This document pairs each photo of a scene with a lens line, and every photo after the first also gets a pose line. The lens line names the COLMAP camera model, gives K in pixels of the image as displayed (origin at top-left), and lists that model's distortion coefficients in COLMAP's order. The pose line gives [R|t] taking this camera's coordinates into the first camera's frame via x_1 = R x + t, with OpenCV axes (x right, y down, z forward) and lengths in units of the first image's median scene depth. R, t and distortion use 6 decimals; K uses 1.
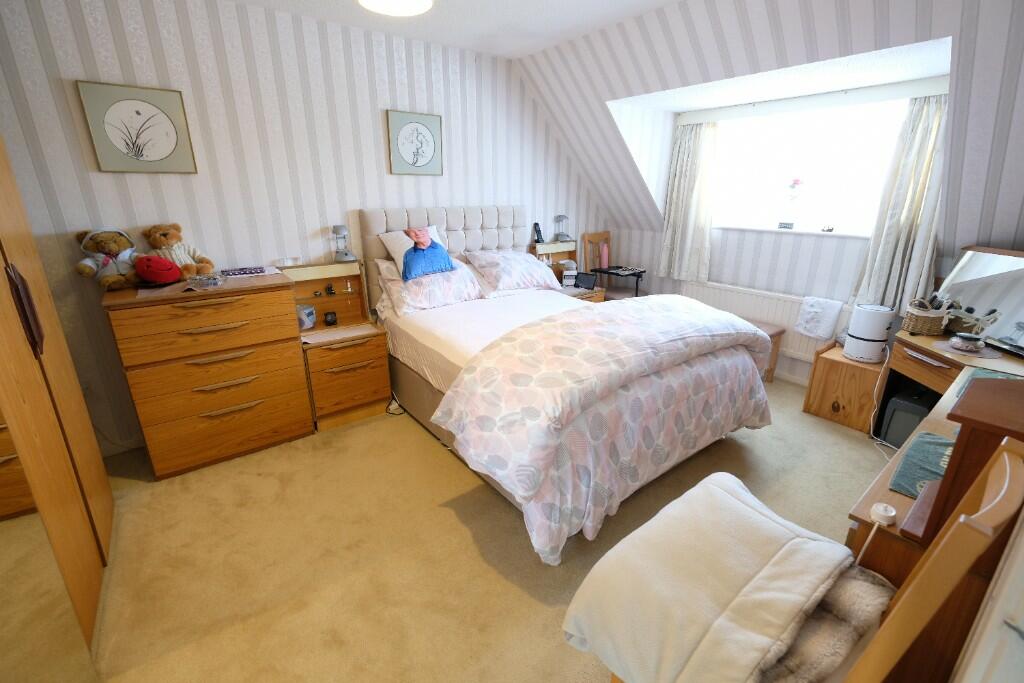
lens RADIAL K [[449.0, 0, 512.0], [0, 449.0, 341.5], [0, 0, 1]] dist [-0.021035, -0.000338]
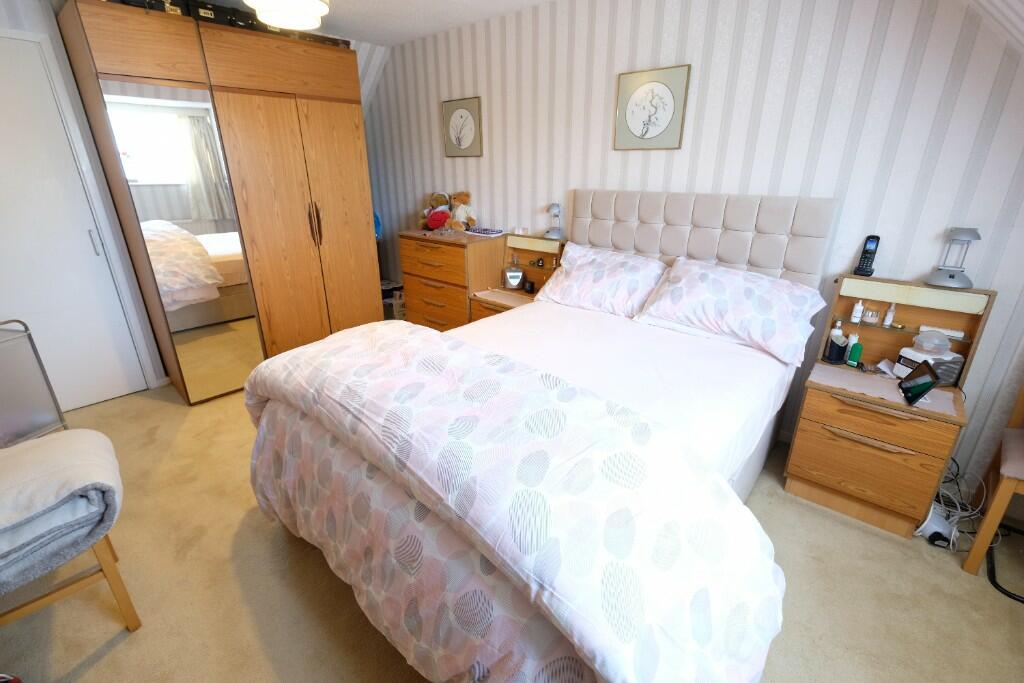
lens RADIAL K [[449.0, 0, 512.0], [0, 449.0, 341.5], [0, 0, 1]] dist [-0.021035, -0.000338]
pose [[0.177445, 0.357081, -0.917064, 0.656046], [-0.304058, 0.906153, 0.294000, -0.242787], [0.935982, 0.226672, 0.269365, 0.692677]]
